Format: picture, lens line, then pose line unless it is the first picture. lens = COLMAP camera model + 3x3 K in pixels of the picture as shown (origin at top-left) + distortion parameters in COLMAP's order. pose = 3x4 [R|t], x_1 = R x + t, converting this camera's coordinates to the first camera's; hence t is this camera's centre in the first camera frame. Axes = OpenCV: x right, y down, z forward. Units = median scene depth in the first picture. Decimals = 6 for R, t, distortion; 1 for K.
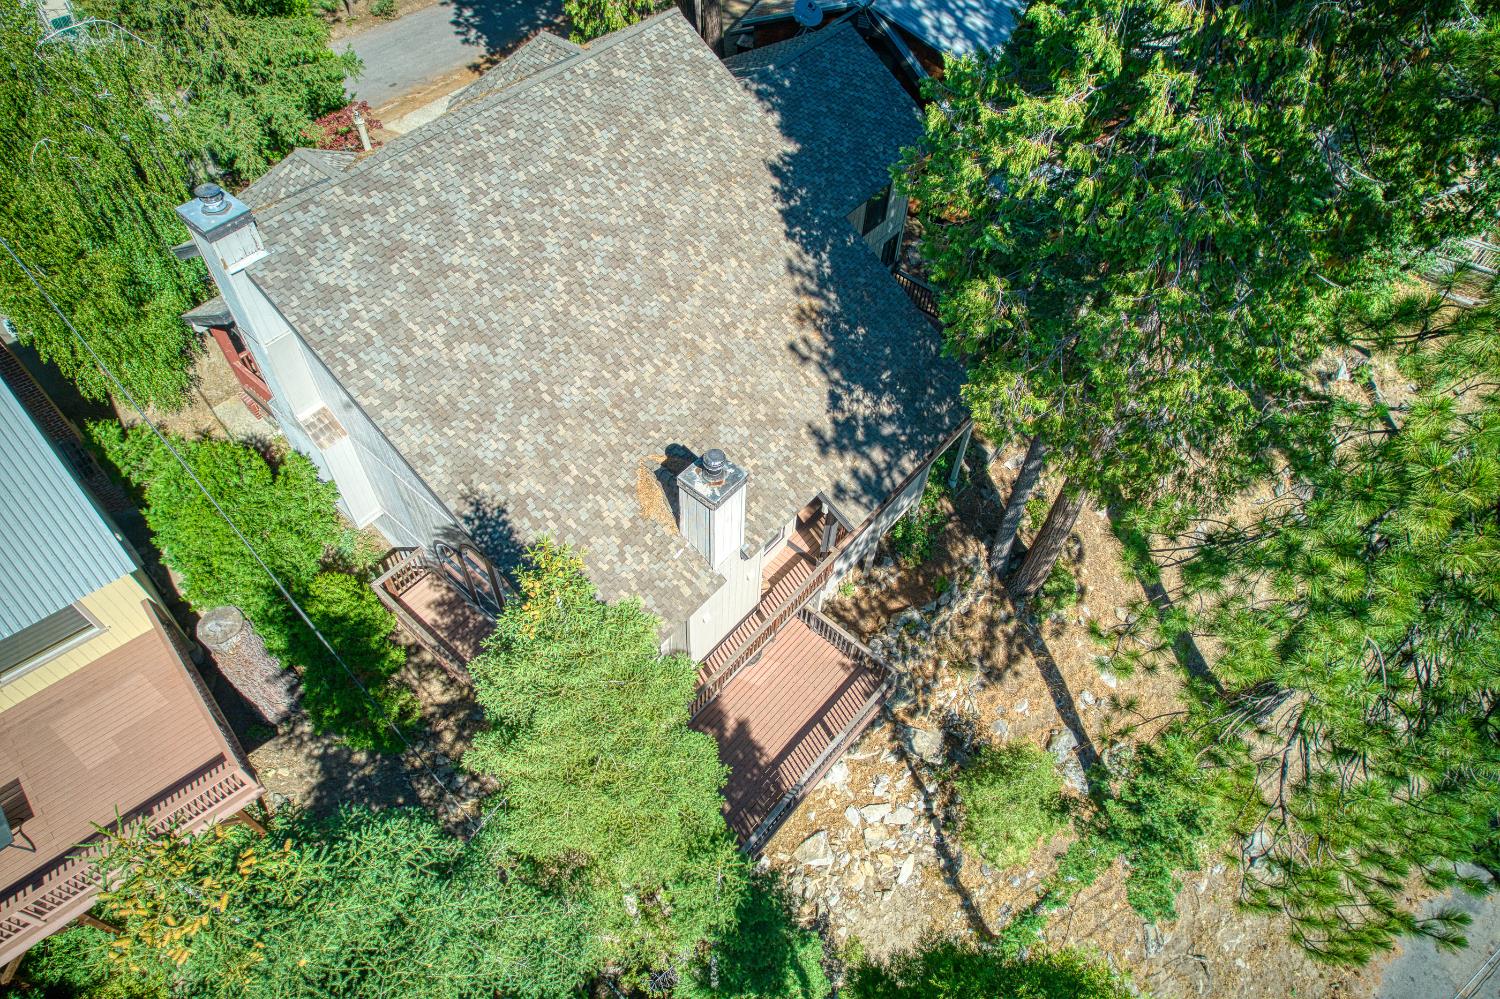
lens RADIAL K [[973.5, 0, 751.2], [0, 973.5, 502.7], [0, 0, 1]] dist [-0.075924, 0.068576]
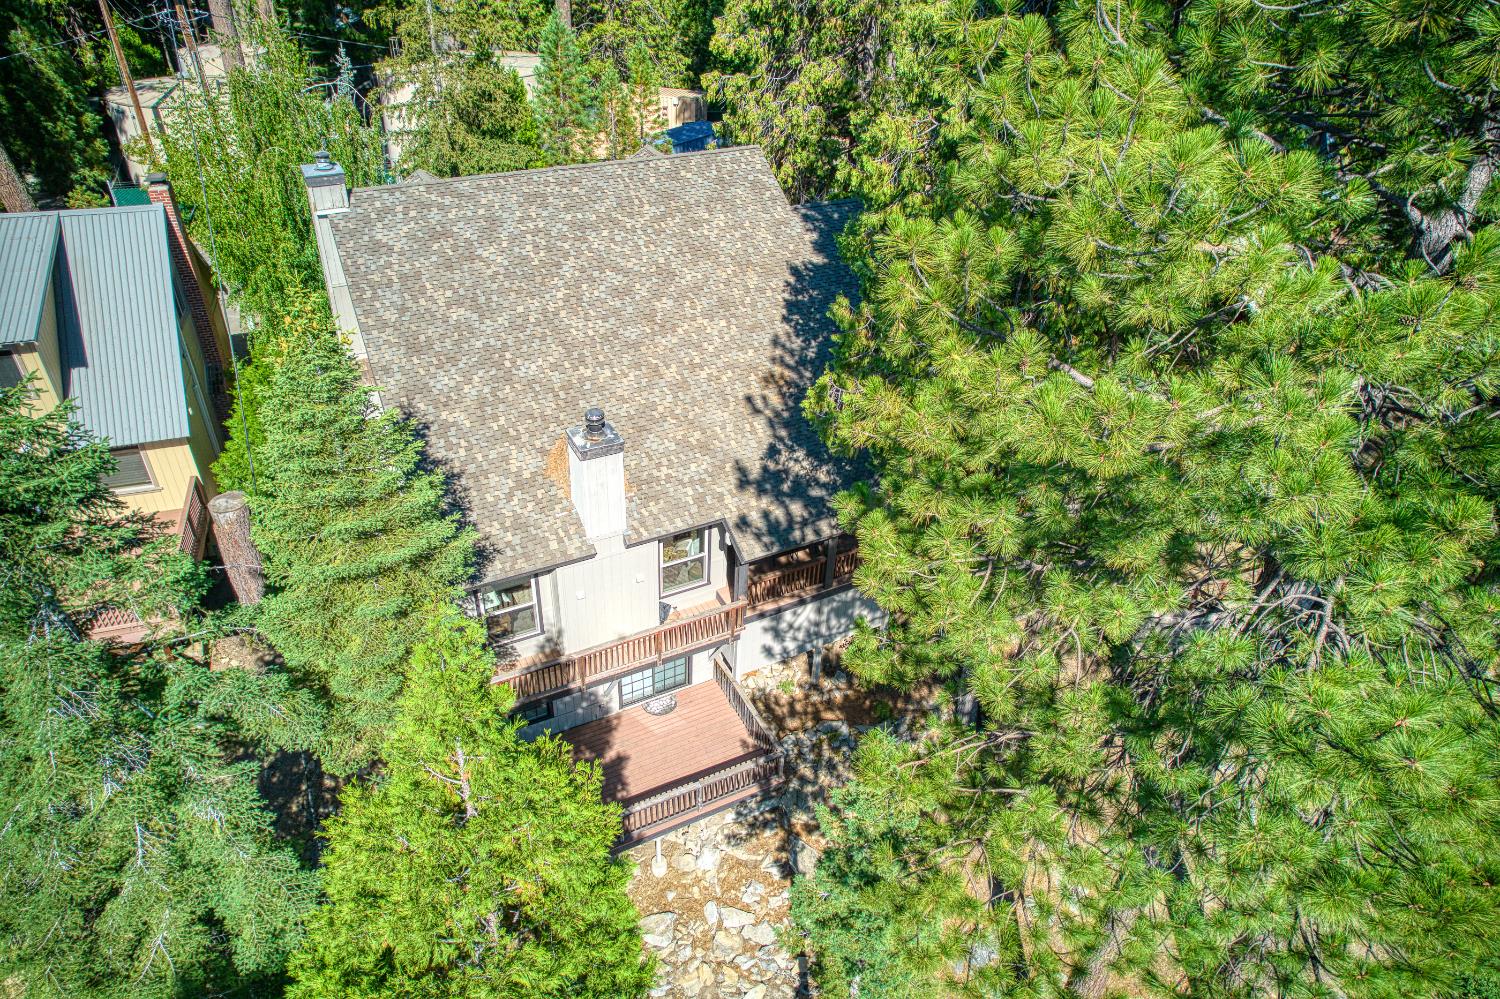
lens RADIAL K [[973.5, 0, 749.0], [0, 973.5, 500.6], [0, 0, 1]] dist [-0.075924, 0.068576]
pose [[0.927525, 0.212938, -0.307172, 0.394260], [-0.299607, 0.914933, -0.270431, 0.235676], [0.223456, 0.342863, 0.912421, 0.037385]]
